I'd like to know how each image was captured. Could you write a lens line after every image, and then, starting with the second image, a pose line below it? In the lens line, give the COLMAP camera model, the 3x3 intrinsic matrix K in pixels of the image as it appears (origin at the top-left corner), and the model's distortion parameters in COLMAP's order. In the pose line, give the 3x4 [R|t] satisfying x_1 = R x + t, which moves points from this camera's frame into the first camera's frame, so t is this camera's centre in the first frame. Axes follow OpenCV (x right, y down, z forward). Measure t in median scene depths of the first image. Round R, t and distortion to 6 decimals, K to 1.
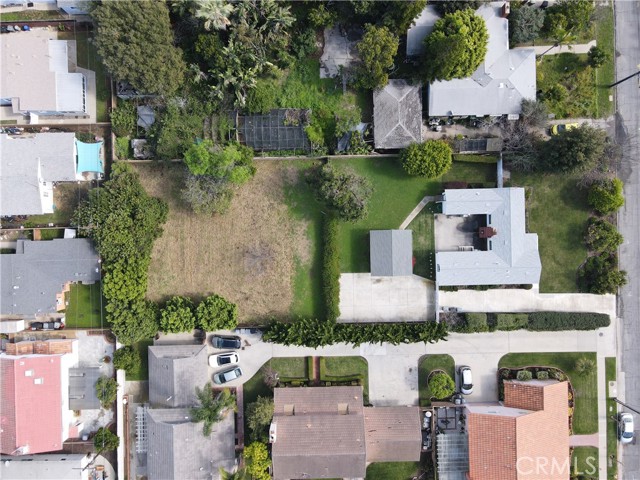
lens RADIAL K [[469.4, 0, 314.6], [0, 469.4, 239.6], [0, 0, 1]] dist [0.003719, 0.011855]
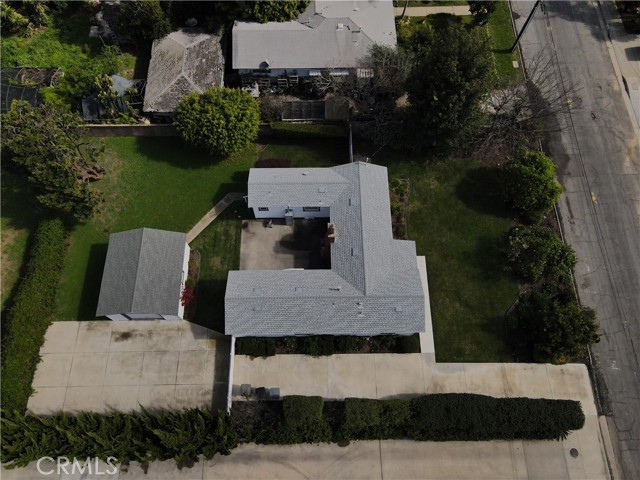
lens RADIAL K [[469.4, 0, 314.6], [0, 469.4, 239.6], [0, 0, 1]] dist [0.003719, 0.011855]
pose [[0.999873, 0.014247, 0.007136, 0.344432], [-0.010332, 0.920617, -0.390331, 0.192947], [-0.012131, 0.390207, 0.920647, 0.489214]]
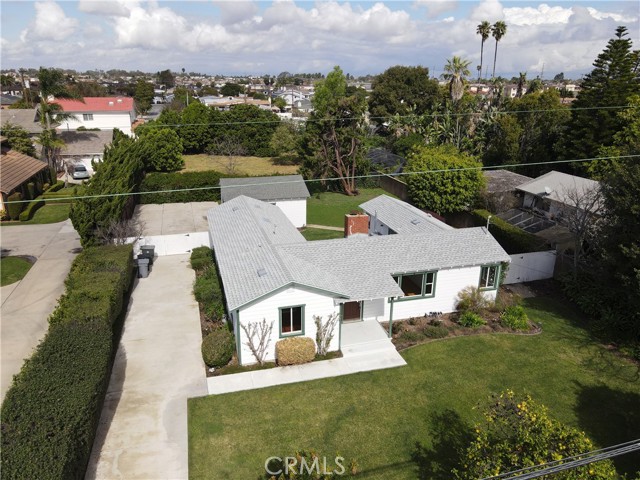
lens RADIAL K [[469.4, 0, 314.6], [0, 469.4, 239.6], [0, 0, 1]] dist [0.003719, 0.011855]
pose [[0.253114, 0.325666, -0.910975, 0.691757], [-0.967433, 0.082815, -0.239195, 0.103523], [-0.002456, 0.941851, 0.336022, 0.849193]]
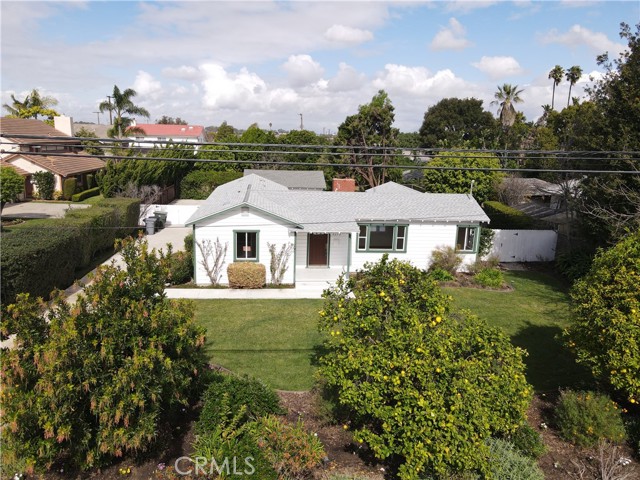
lens RADIAL K [[468.1, 0, 316.2], [0, 468.1, 241.8], [0, 0, 1]] dist [-0.006817, 0.069825]
pose [[0.085323, 0.231056, -0.969192, 0.732780], [-0.996066, -0.003581, -0.088543, 0.038654], [-0.023929, 0.972934, 0.229841, 0.916106]]
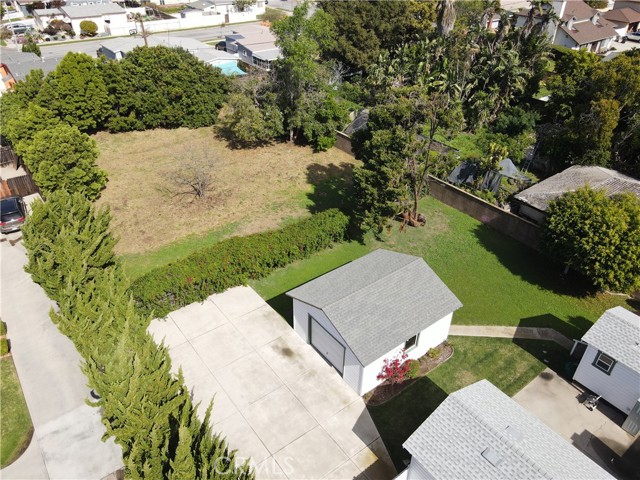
lens RADIAL K [[469.4, 0, 314.6], [0, 469.4, 239.6], [0, 0, 1]] dist [0.003719, 0.011855]
pose [[0.587248, 0.469429, -0.659376, 0.340217], [-0.809371, 0.332935, -0.483810, 0.212710], [-0.007585, 0.817796, 0.575458, 0.748073]]
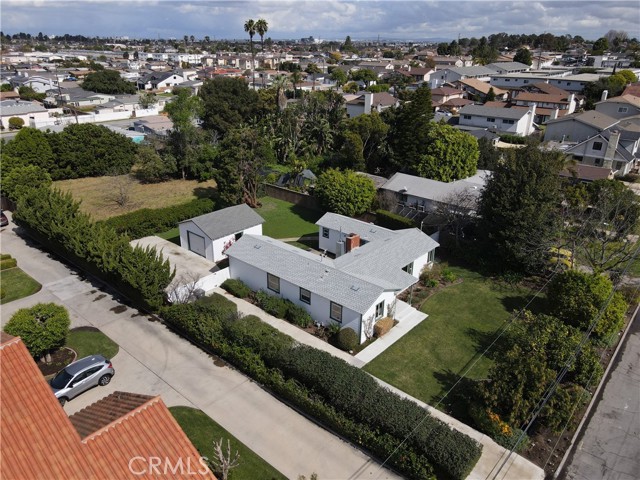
lens RADIAL K [[469.4, 0, 314.6], [0, 469.4, 239.6], [0, 0, 1]] dist [0.003719, 0.011855]
pose [[0.733799, 0.281434, -0.618331, 0.680401], [-0.679287, 0.290014, -0.674137, 0.395788], [-0.010401, 0.914706, 0.403987, 0.729839]]
